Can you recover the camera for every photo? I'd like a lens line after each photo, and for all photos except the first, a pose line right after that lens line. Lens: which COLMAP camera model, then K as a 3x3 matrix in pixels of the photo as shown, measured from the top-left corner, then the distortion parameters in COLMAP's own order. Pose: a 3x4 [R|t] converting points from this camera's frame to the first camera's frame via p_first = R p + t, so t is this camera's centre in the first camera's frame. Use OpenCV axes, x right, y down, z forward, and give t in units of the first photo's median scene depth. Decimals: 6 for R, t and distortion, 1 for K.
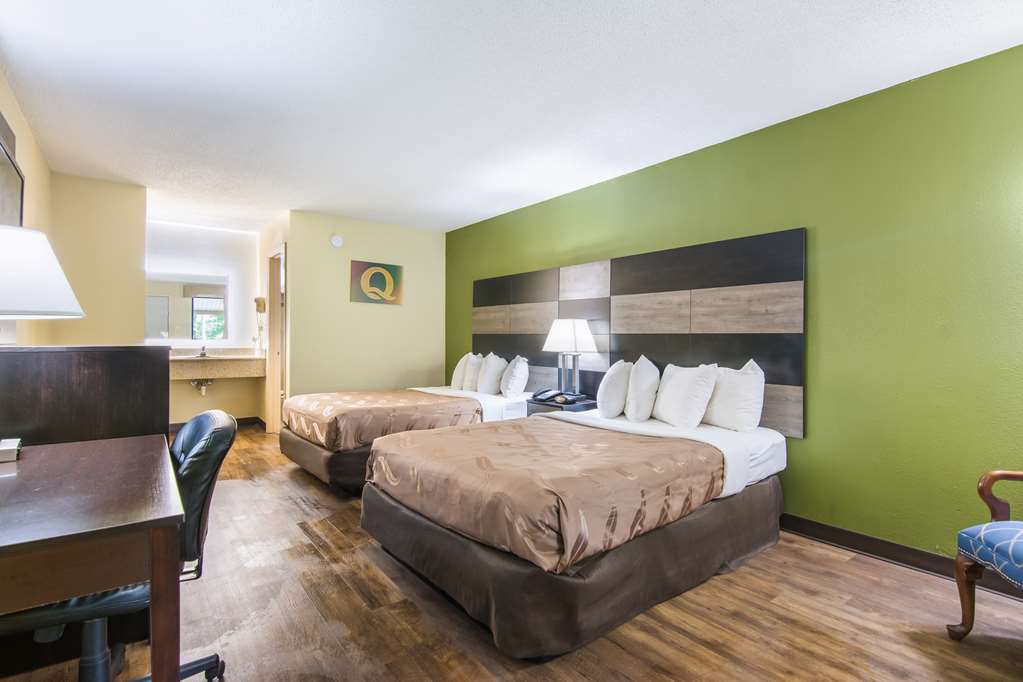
lens RADIAL K [[487.2, 0, 511.5], [0, 487.2, 341.0], [0, 0, 1]] dist [-0.002675, -0.000399]
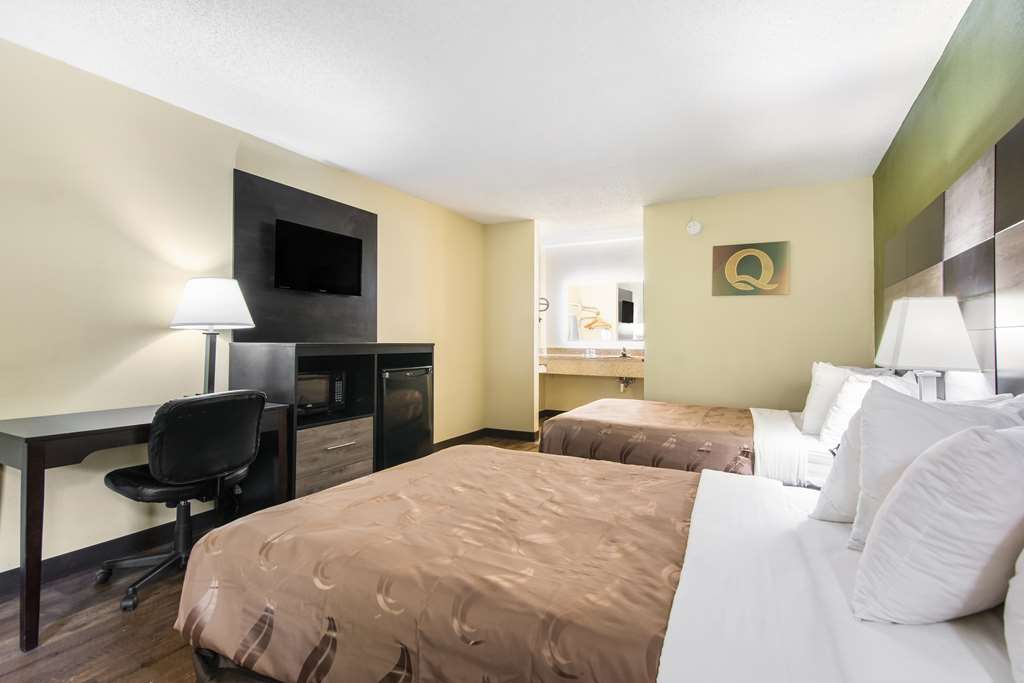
lens RADIAL K [[493.0, 0, 510.1], [0, 493.0, 337.9], [0, 0, 1]] dist [0.020849, -0.000183]
pose [[0.403402, -0.004591, -0.915011, 0.287425], [-0.005683, 0.999956, -0.007523, -0.000757], [0.915005, 0.008234, 0.403358, 0.319741]]
